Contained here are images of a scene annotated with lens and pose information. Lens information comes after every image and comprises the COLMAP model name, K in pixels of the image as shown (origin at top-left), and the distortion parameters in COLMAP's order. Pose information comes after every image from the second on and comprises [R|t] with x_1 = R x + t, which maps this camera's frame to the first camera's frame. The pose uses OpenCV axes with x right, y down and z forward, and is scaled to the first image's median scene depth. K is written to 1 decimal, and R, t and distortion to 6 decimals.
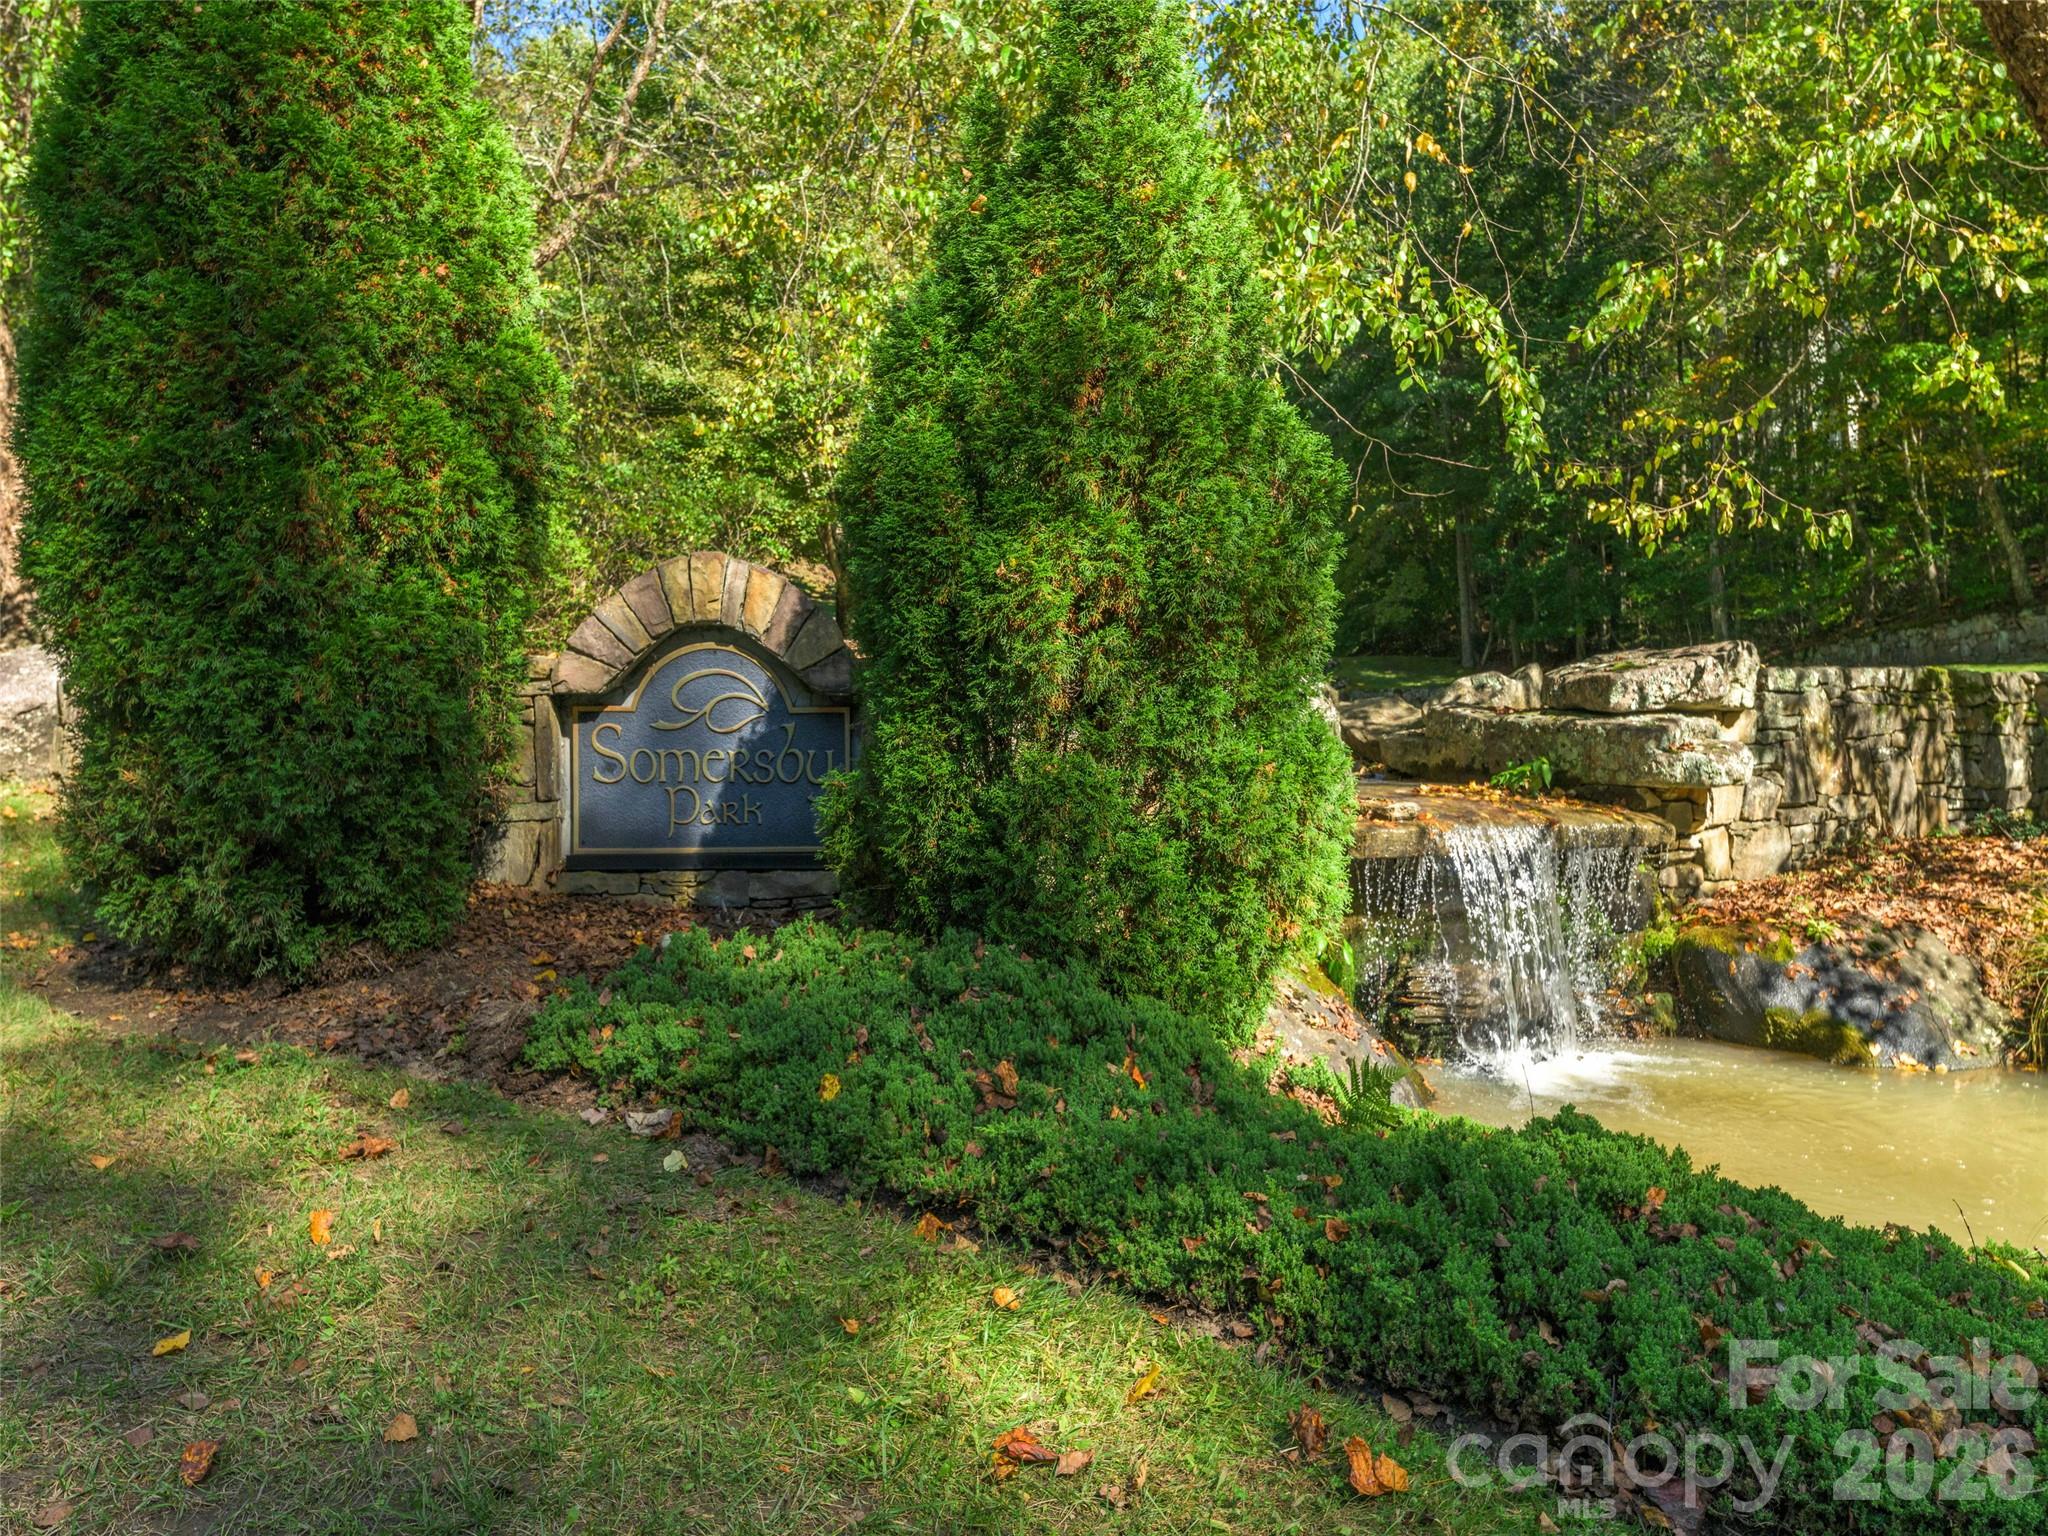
lens RADIAL K [[1435.2, 0, 1024.0], [0, 1435.2, 768.0], [0, 0, 1]] dist [0.005153, -0.000451]
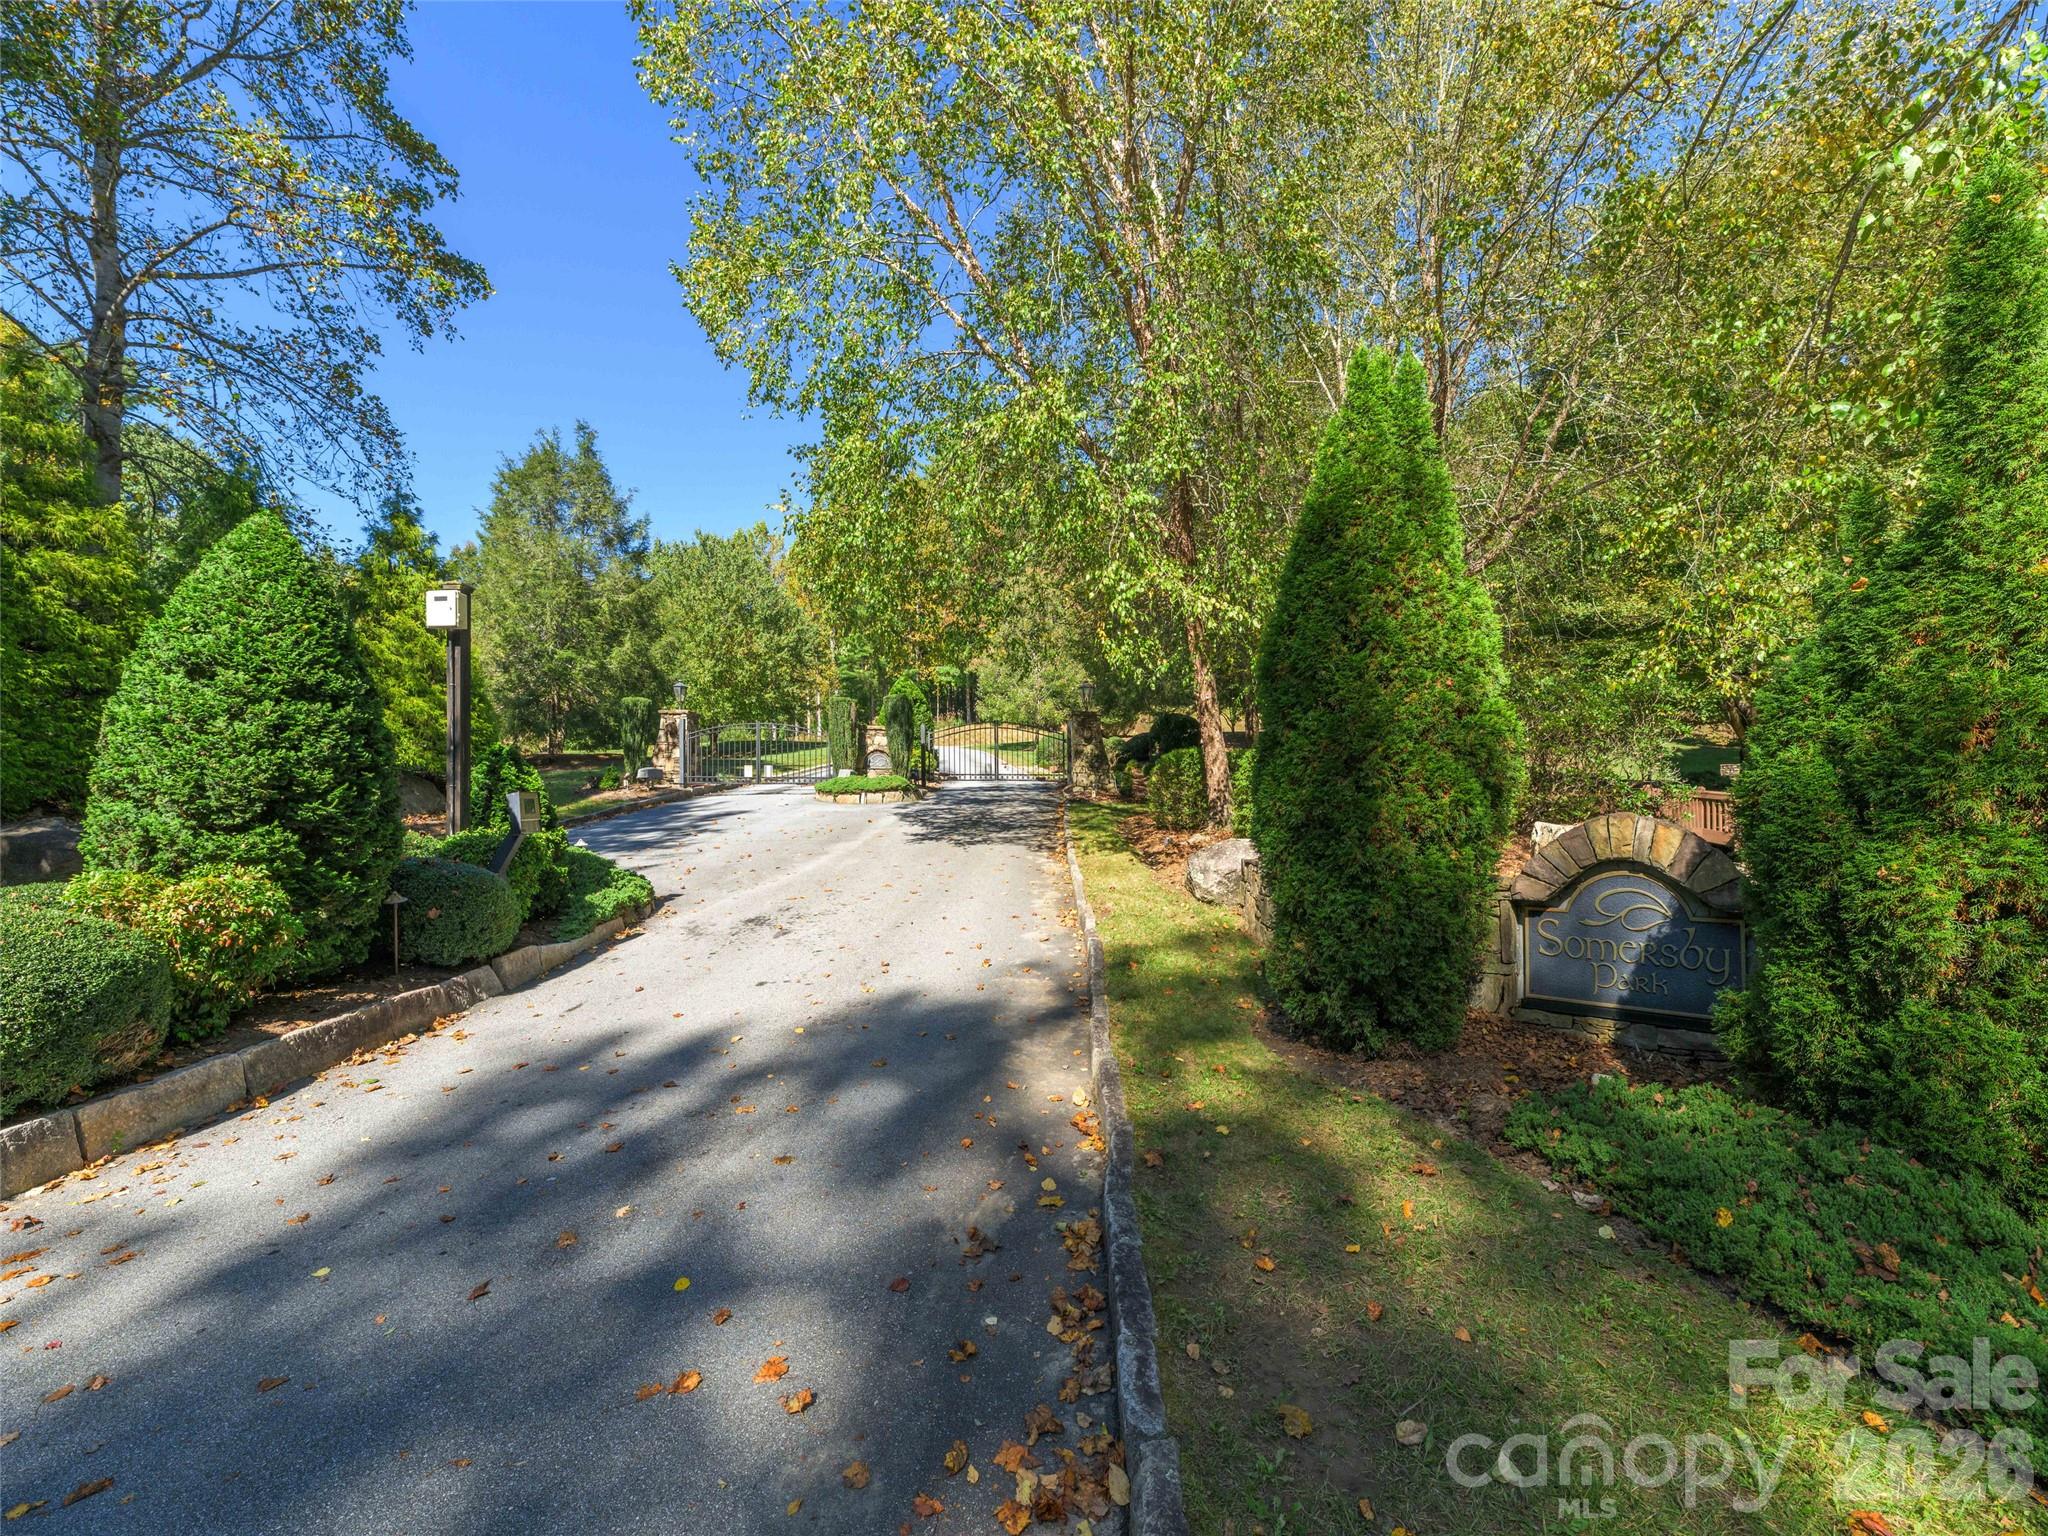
lens RADIAL K [[856.8, 0, 949.2], [0, 856.8, 771.1], [0, 0, 1]] dist [-0.003709, 0.000736]
pose [[0.638941, -0.024879, -0.768854, 0.045185], [-0.049518, 0.996074, -0.073382, -0.127369], [0.767661, 0.084959, 0.635200, -0.244664]]
